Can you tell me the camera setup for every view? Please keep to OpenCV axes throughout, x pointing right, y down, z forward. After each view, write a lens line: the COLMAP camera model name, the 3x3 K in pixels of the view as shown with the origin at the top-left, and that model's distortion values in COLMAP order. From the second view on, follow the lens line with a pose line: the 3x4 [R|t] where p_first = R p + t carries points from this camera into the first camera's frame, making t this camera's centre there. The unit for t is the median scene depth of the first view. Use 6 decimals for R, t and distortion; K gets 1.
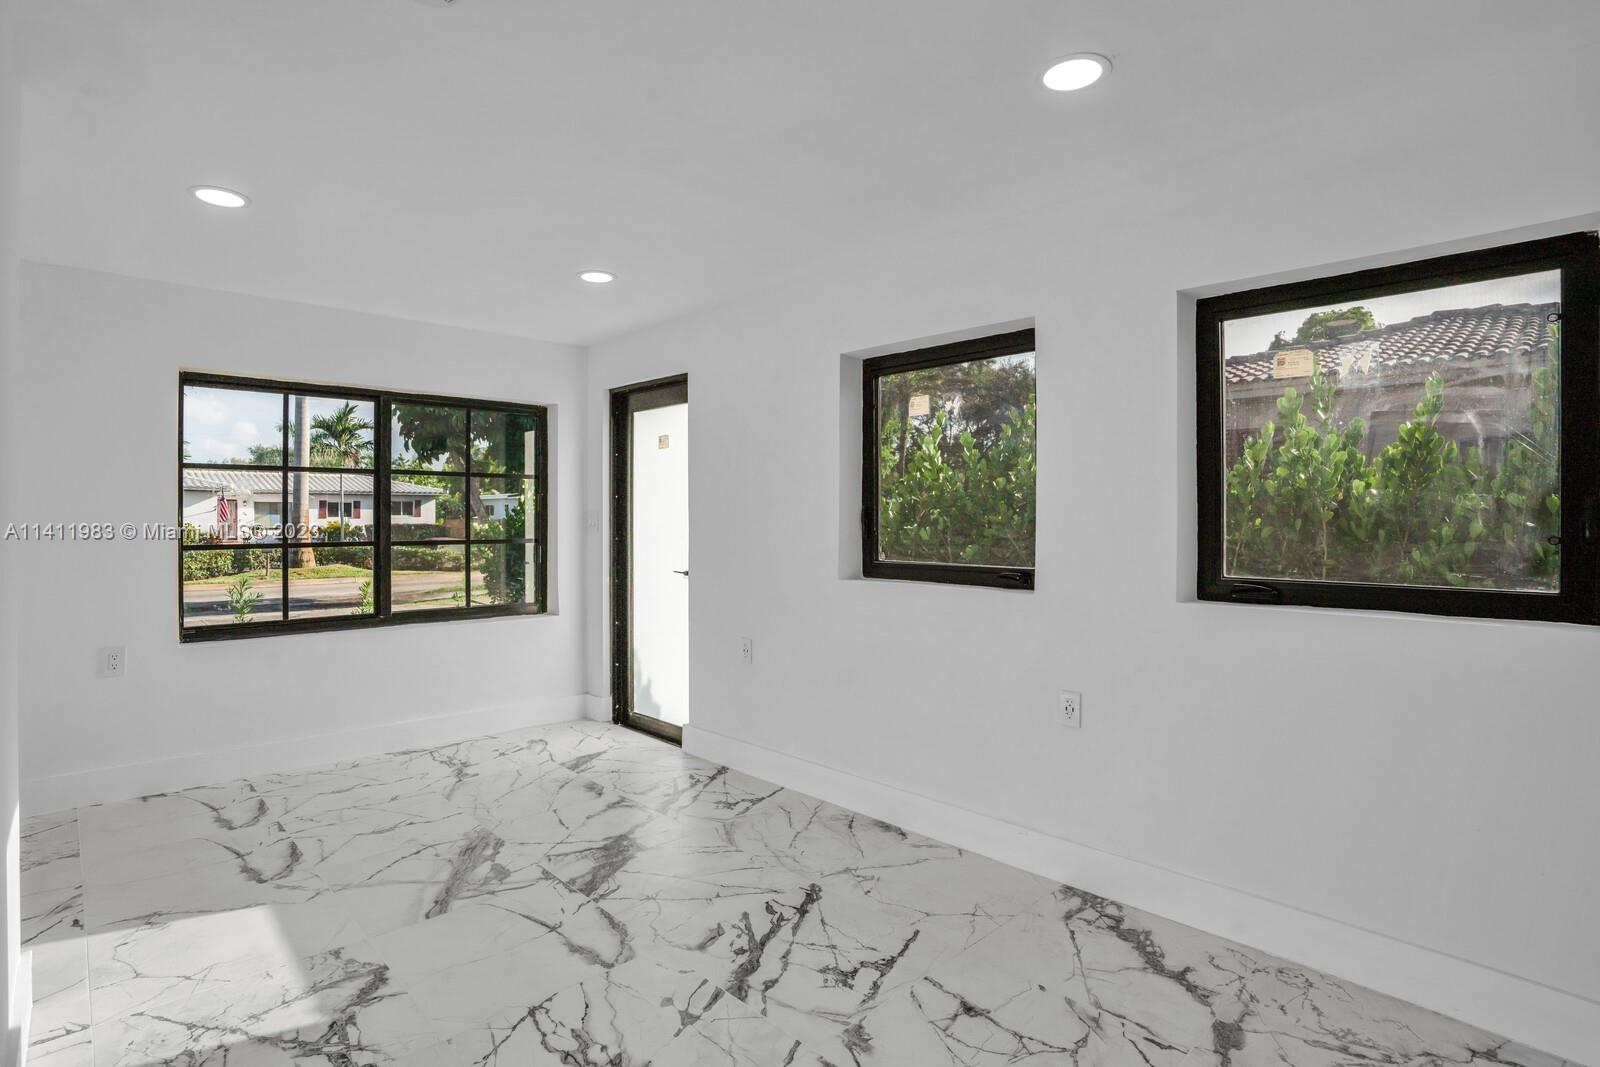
lens RADIAL K [[783.3, 0, 792.2], [0, 783.3, 532.5], [0, 0, 1]] dist [-0.079178, 0.036276]
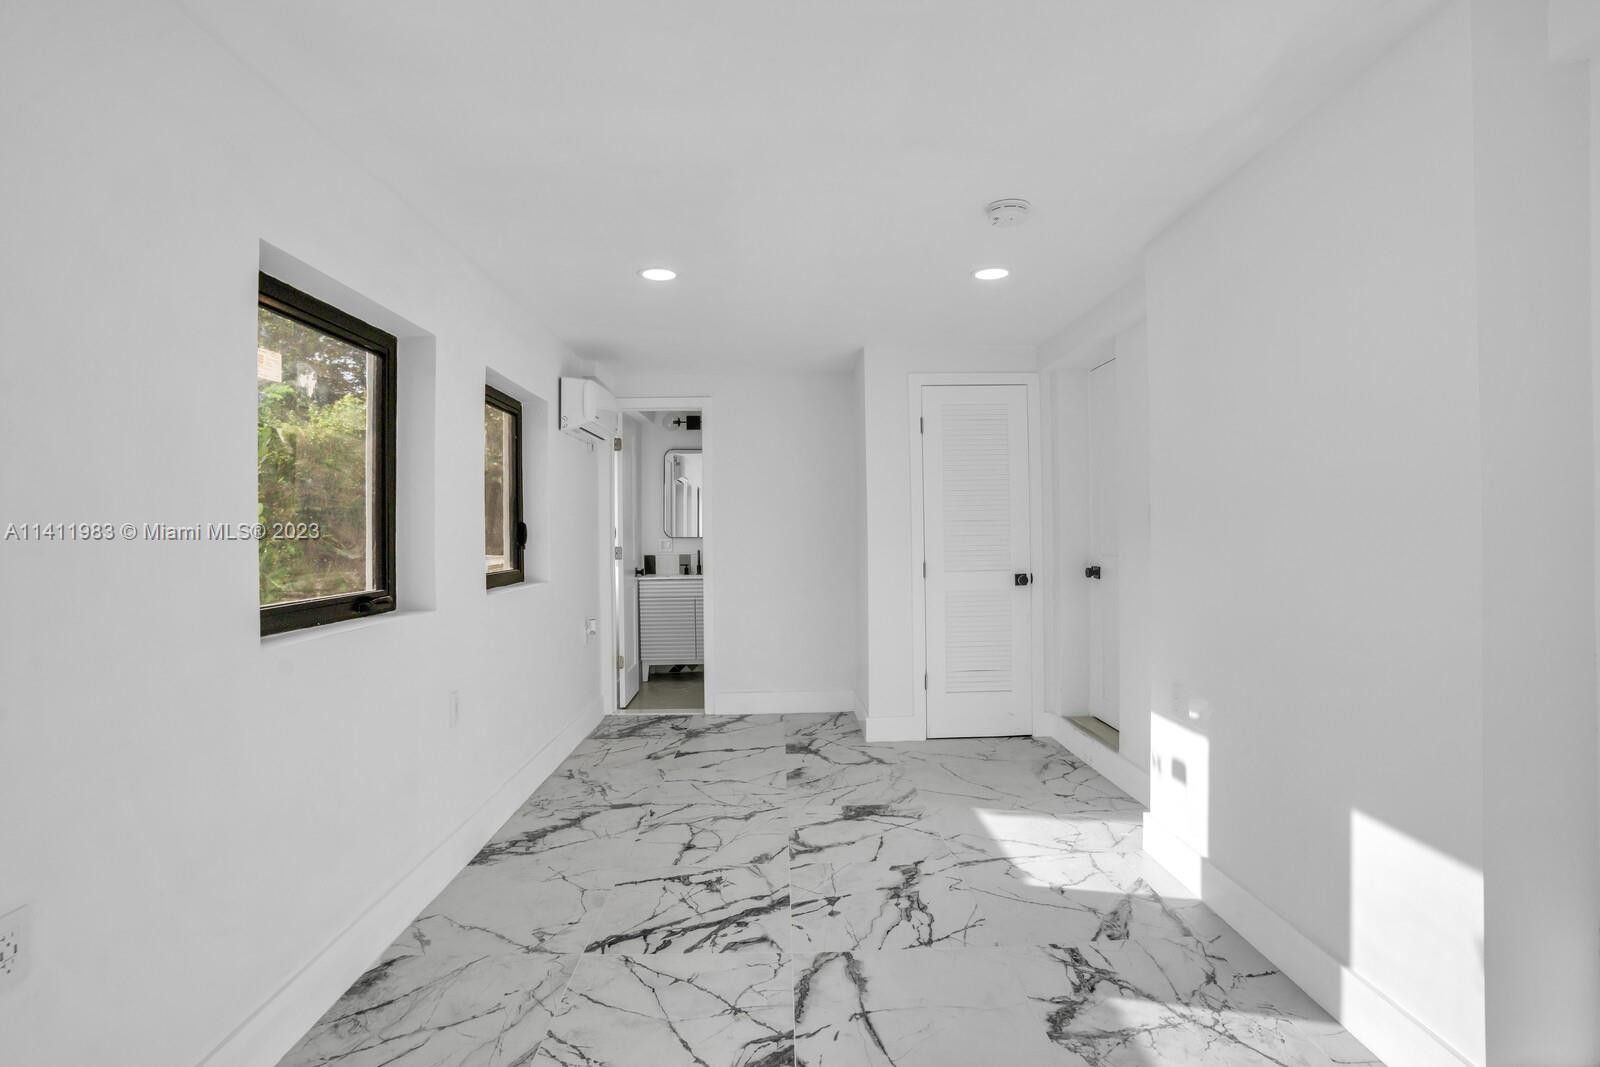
lens RADIAL K [[783.3, 0, 792.2], [0, 783.3, 532.5], [0, 0, 1]] dist [-0.079178, 0.036276]
pose [[-0.727327, 0.005684, 0.686267, -0.919540], [0.023401, 0.999590, 0.016522, -0.033034], [-0.685892, 0.028076, -0.727162, 1.815659]]
